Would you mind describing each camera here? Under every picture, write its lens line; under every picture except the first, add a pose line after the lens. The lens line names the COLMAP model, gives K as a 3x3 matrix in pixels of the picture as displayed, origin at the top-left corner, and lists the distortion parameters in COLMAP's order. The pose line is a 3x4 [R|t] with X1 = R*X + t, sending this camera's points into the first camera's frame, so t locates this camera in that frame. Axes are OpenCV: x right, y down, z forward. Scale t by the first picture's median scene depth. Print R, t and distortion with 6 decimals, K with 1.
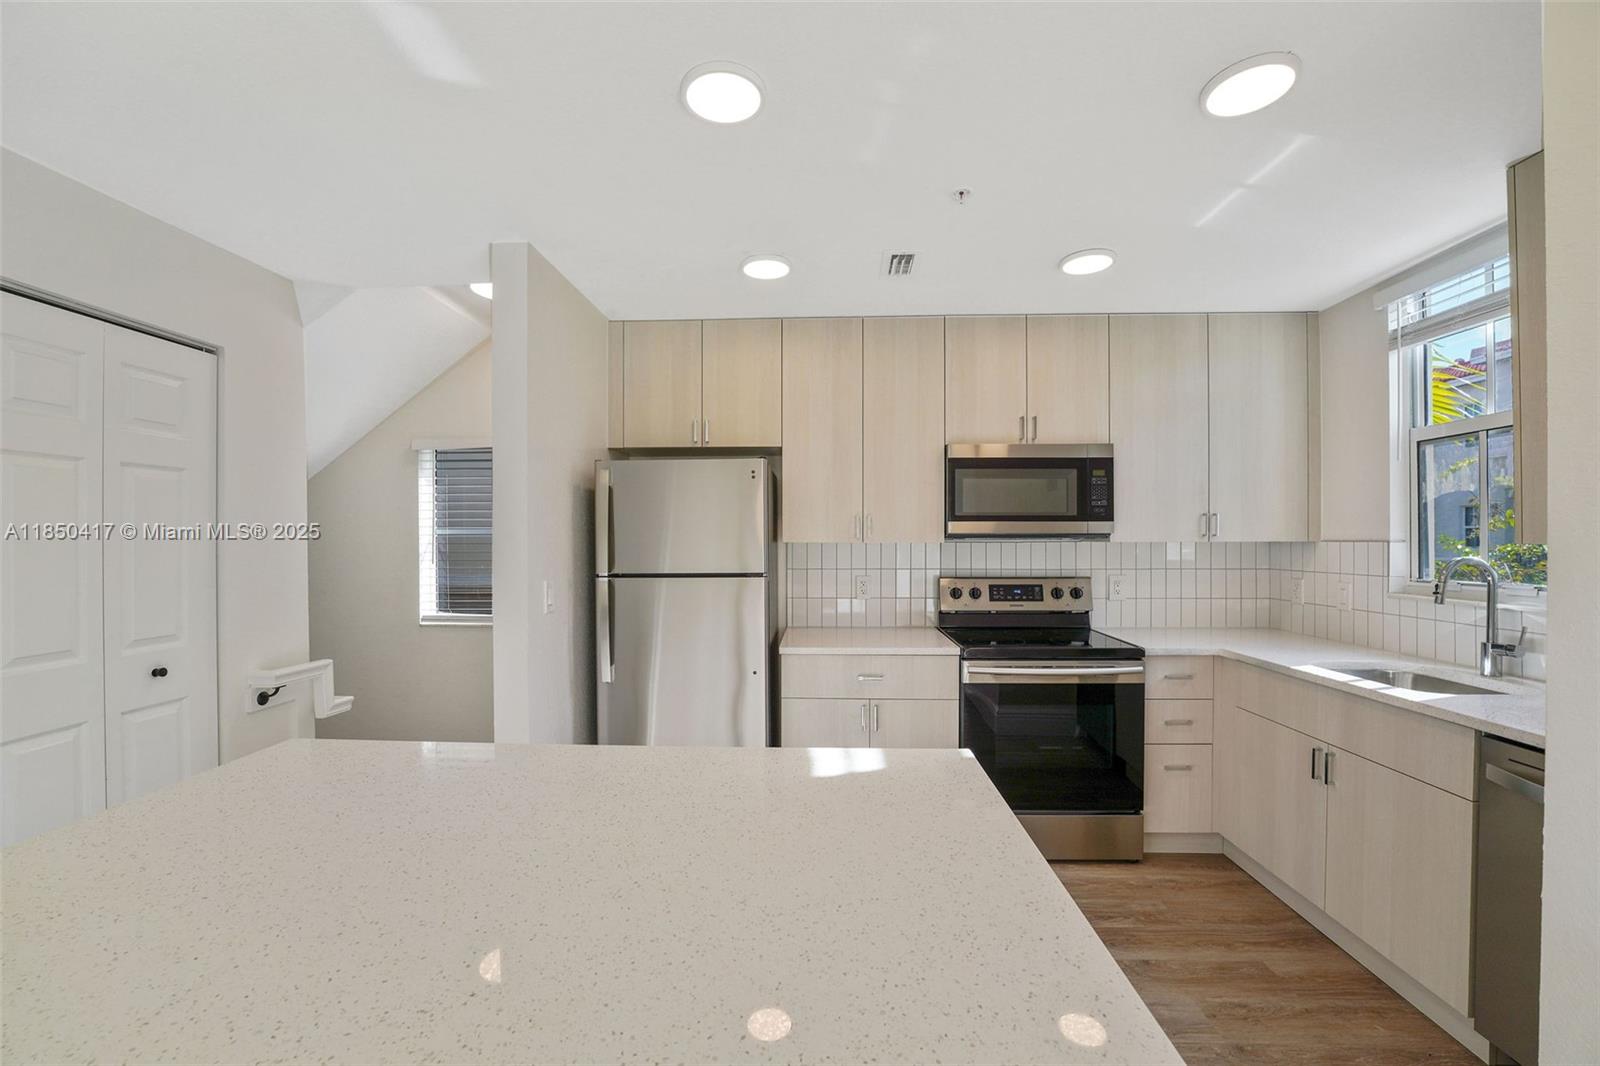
lens RADIAL K [[646.6, 0, 793.6], [0, 646.6, 546.0], [0, 0, 1]] dist [-0.022218, 0.000816]
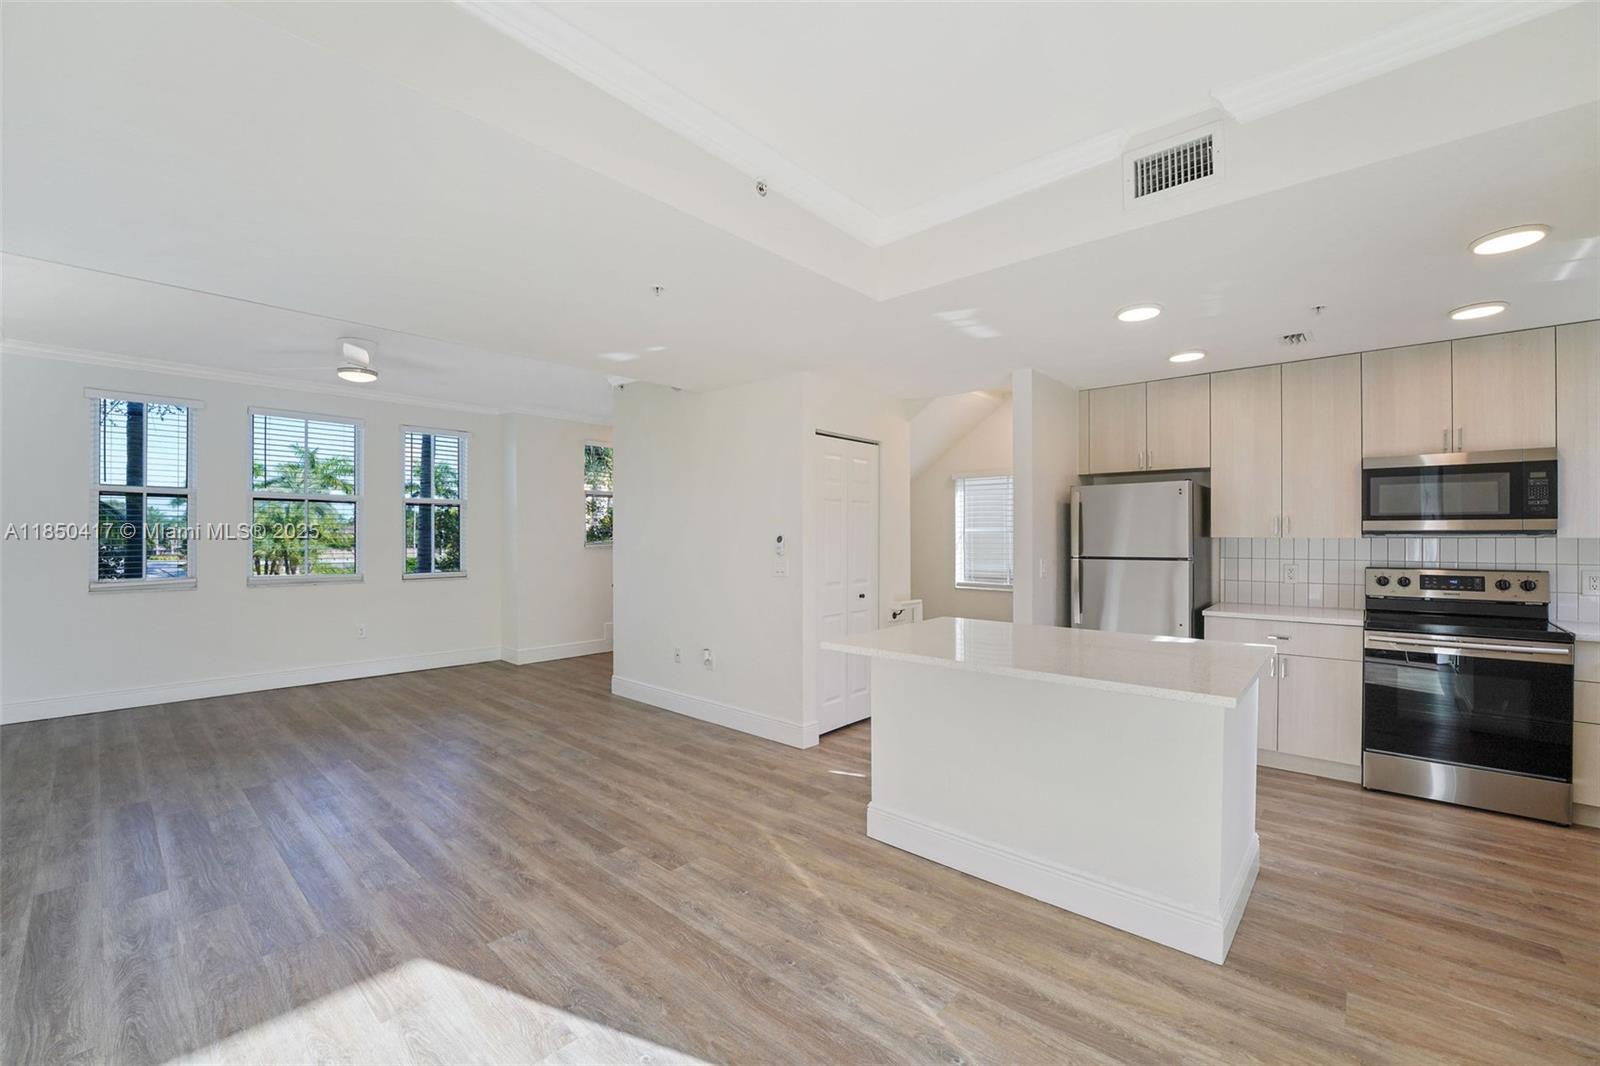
lens RADIAL K [[646.6, 0, 807.0], [0, 646.6, 534.4], [0, 0, 1]] dist [-0.022218, 0.000816]
pose [[0.782430, 0.001063, -0.622738, 0.177002], [-0.006604, 0.999956, -0.006591, 0.003028], [0.622704, 0.009270, 0.782403, -0.656098]]
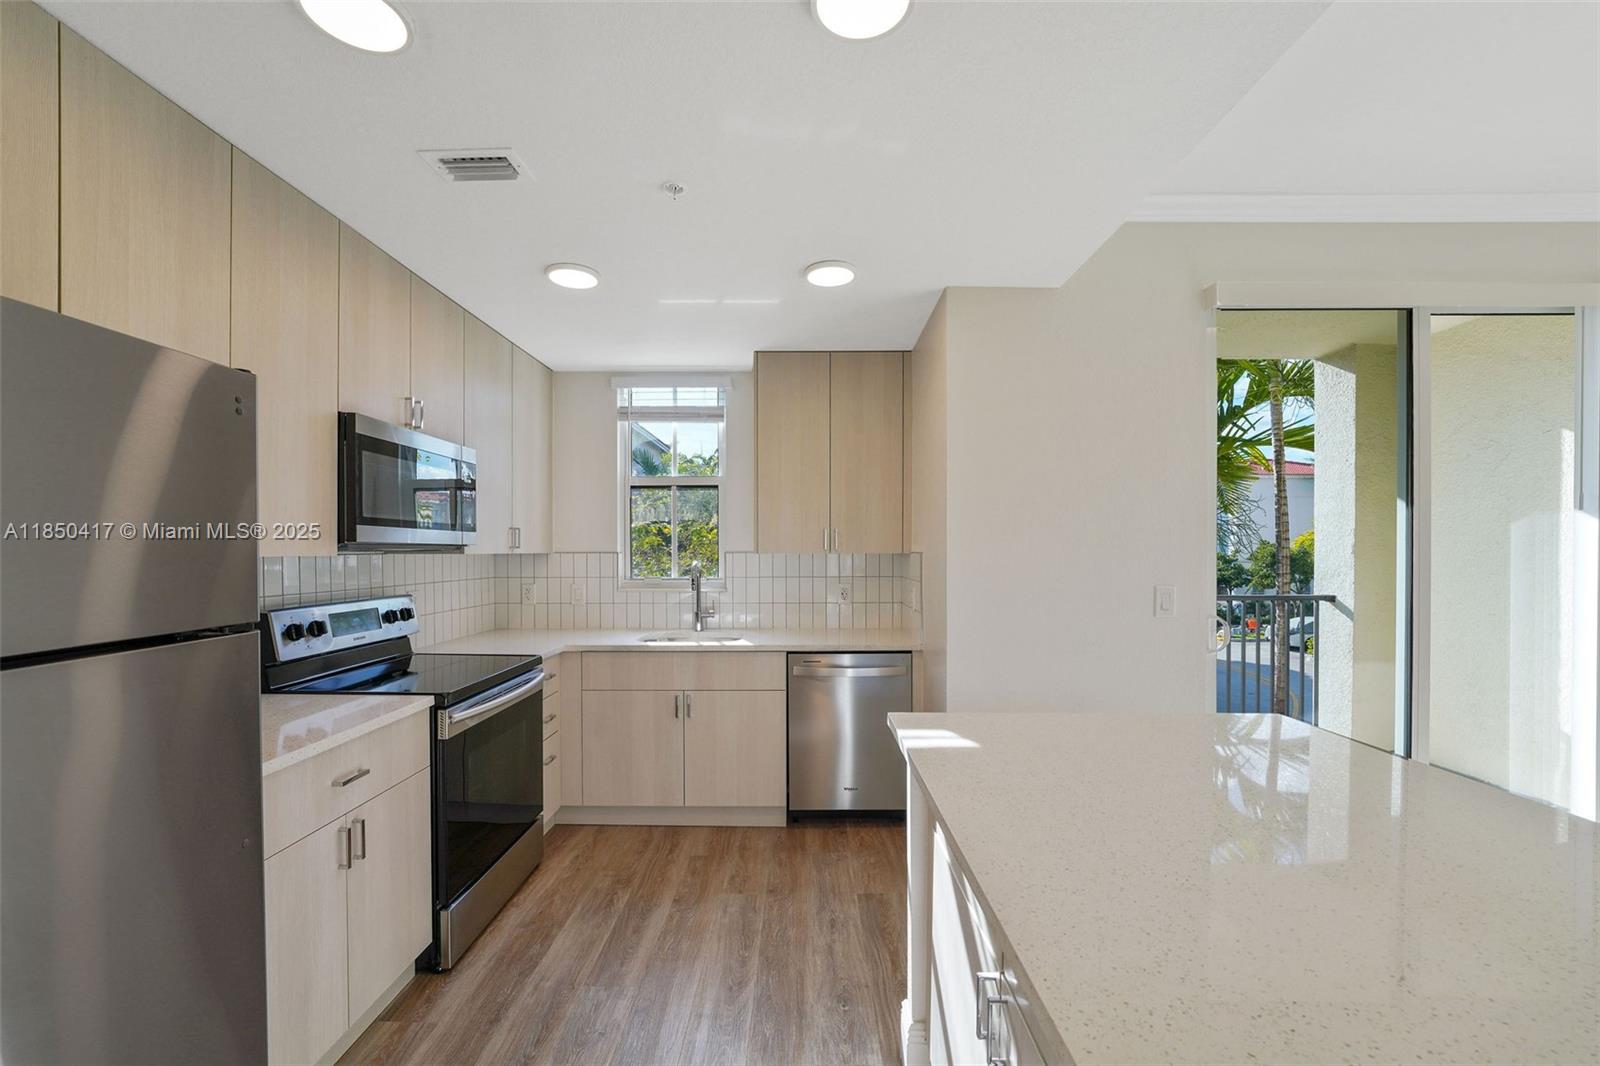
lens RADIAL K [[646.6, 0, 800.2], [0, 646.6, 554.3], [0, 0, 1]] dist [-0.022218, 0.000816]
pose [[-0.039020, -0.001966, 0.999237, -0.497507], [0.011497, 0.999931, 0.002417, -0.002668], [-0.999172, 0.011583, -0.038994, 0.595881]]
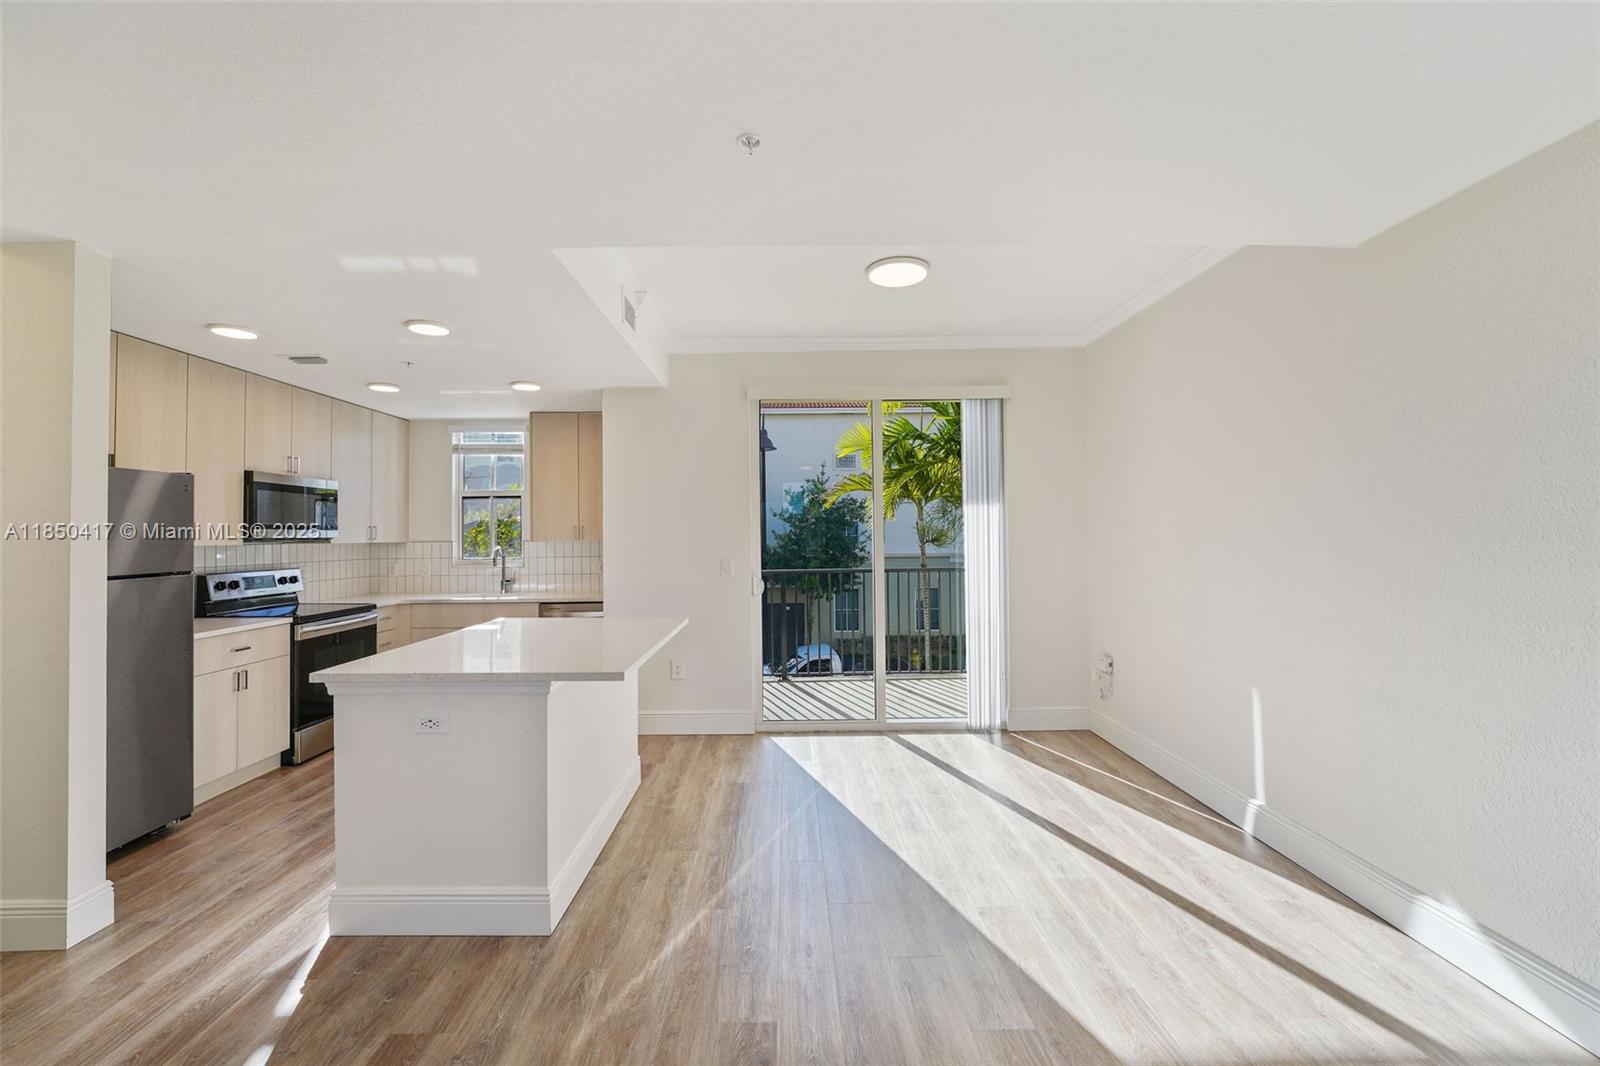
lens RADIAL K [[646.6, 0, 795.6], [0, 646.6, 523.4], [0, 0, 1]] dist [-0.022218, 0.000816]
pose [[-0.060688, 0.025109, 0.997841, -1.215440], [0.019763, 0.999518, -0.023949, 0.005398], [-0.997961, 0.018267, -0.061155, -0.031033]]
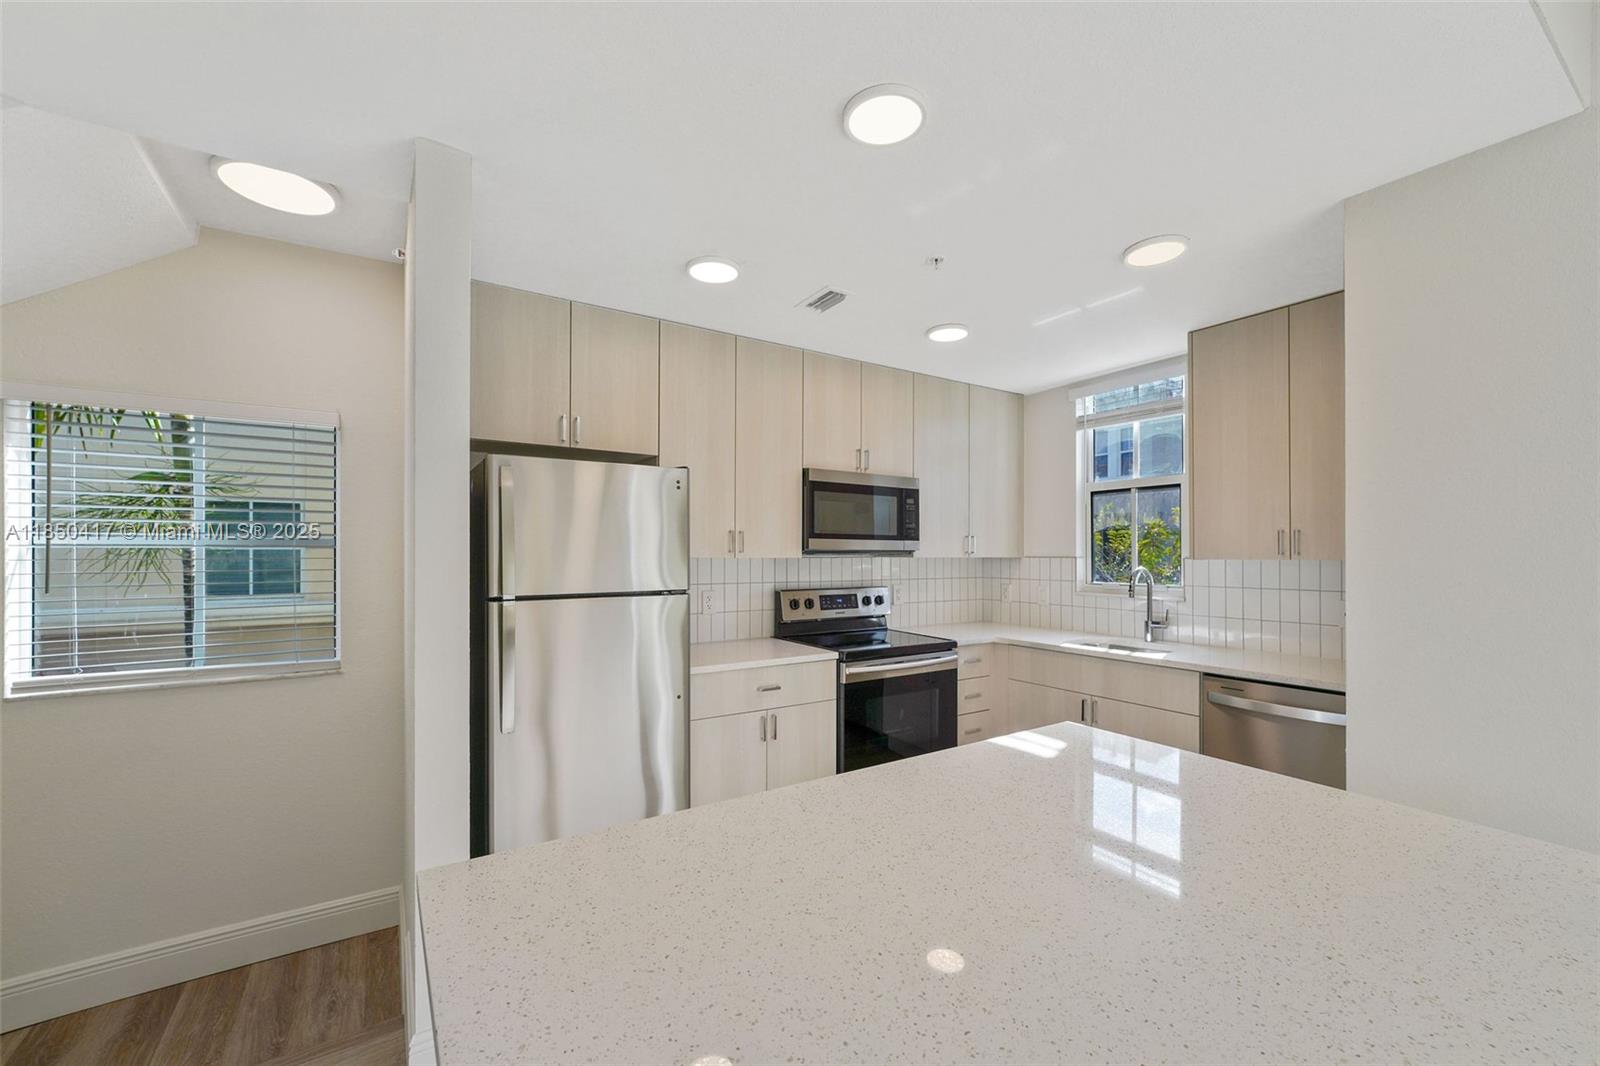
lens RADIAL K [[646.6, 0, 785.5], [0, 646.6, 554.6], [0, 0, 1]] dist [-0.022218, 0.000816]
pose [[0.822091, 0.005450, 0.569330, -0.447152], [0.000388, 0.999949, -0.010132, 0.000825], [-0.569356, 0.008551, 0.822046, 0.135017]]
